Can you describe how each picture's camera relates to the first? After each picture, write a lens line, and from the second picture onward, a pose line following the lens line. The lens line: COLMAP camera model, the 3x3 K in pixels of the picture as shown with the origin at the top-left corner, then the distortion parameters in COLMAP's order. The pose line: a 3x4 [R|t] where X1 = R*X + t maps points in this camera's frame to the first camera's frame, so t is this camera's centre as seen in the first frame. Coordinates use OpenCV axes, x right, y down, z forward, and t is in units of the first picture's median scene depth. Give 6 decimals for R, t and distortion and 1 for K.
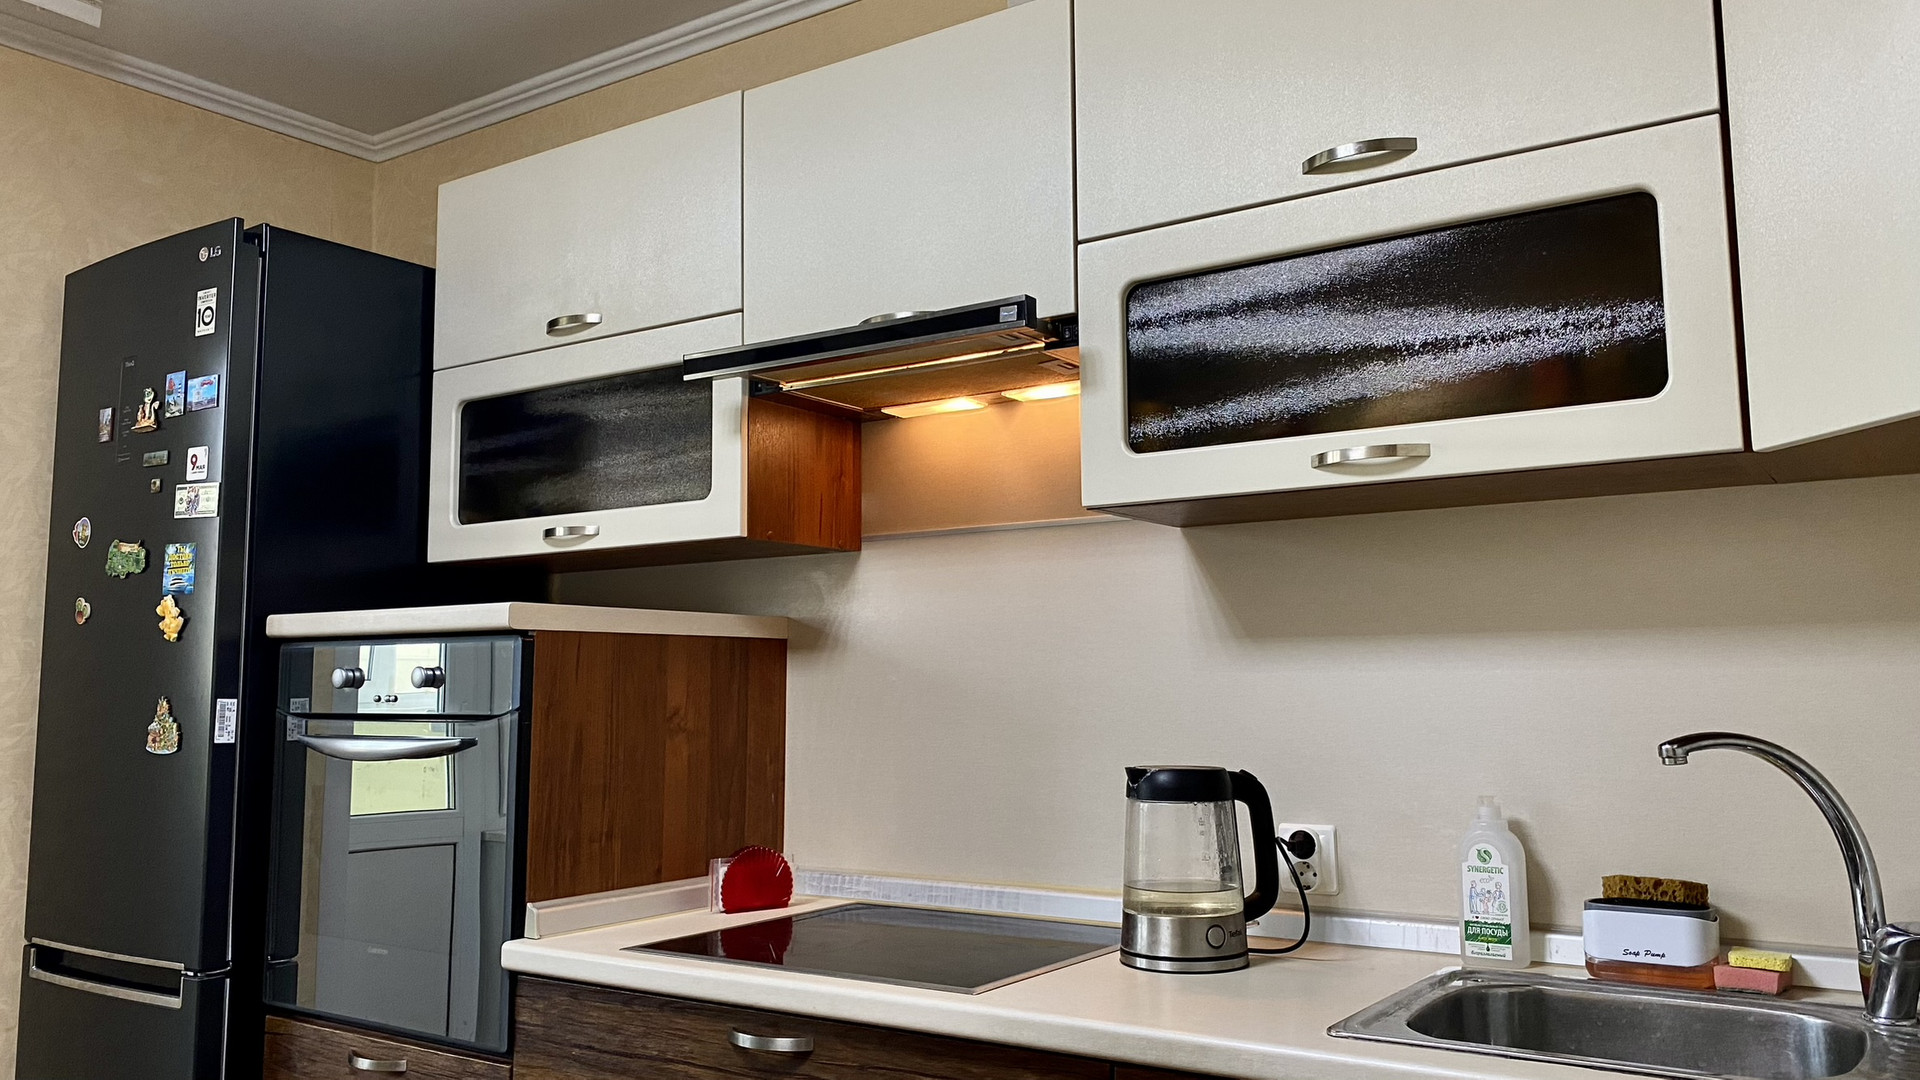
lens RADIAL K [[1435.8, 0, 961.9], [0, 1435.8, 519.9], [0, 0, 1]] dist [0.021194, -0.002124]
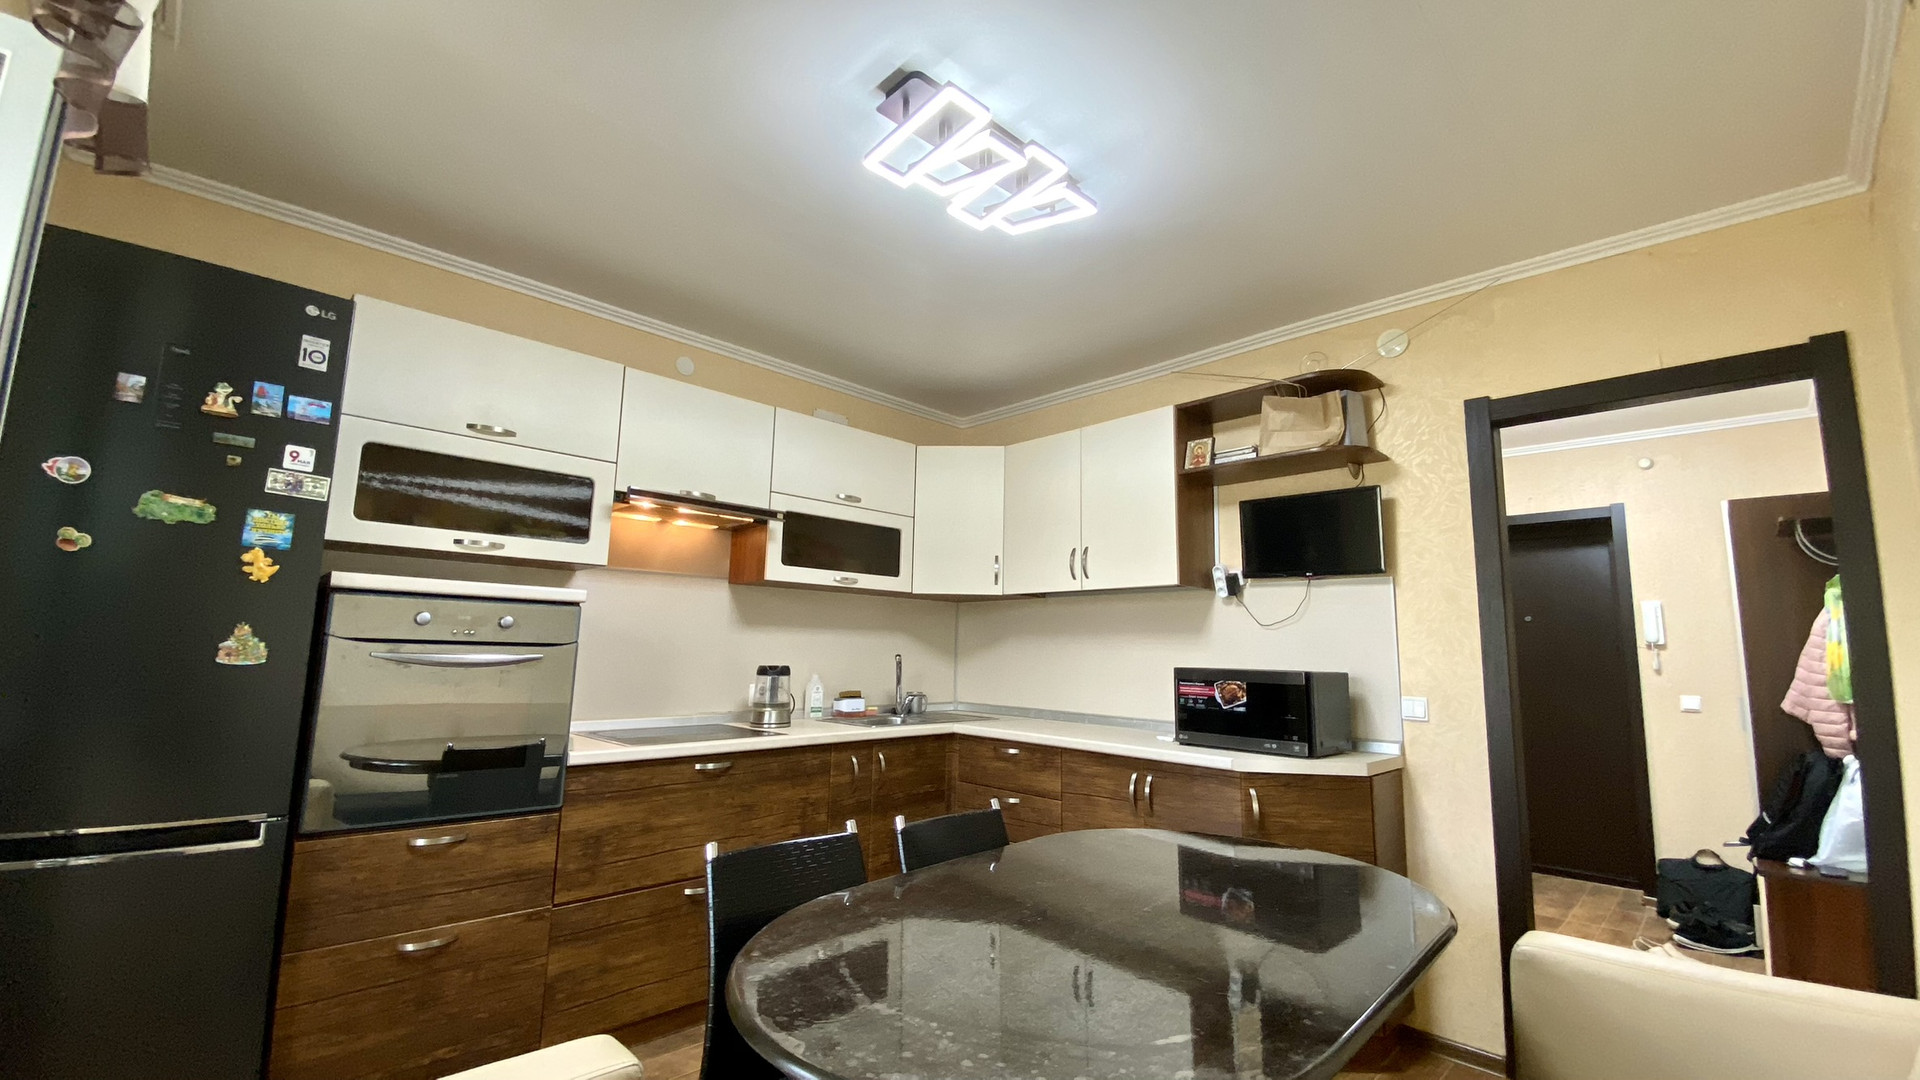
lens RADIAL K [[775.9, 0, 953.8], [0, 775.9, 544.6], [0, 0, 1]] dist [0.007776, -0.012766]
pose [[0.202925, 0.147519, 0.968018, -1.159119], [-0.131367, 0.983751, -0.122378, 0.054072], [-0.970342, -0.102332, 0.219006, 0.214767]]
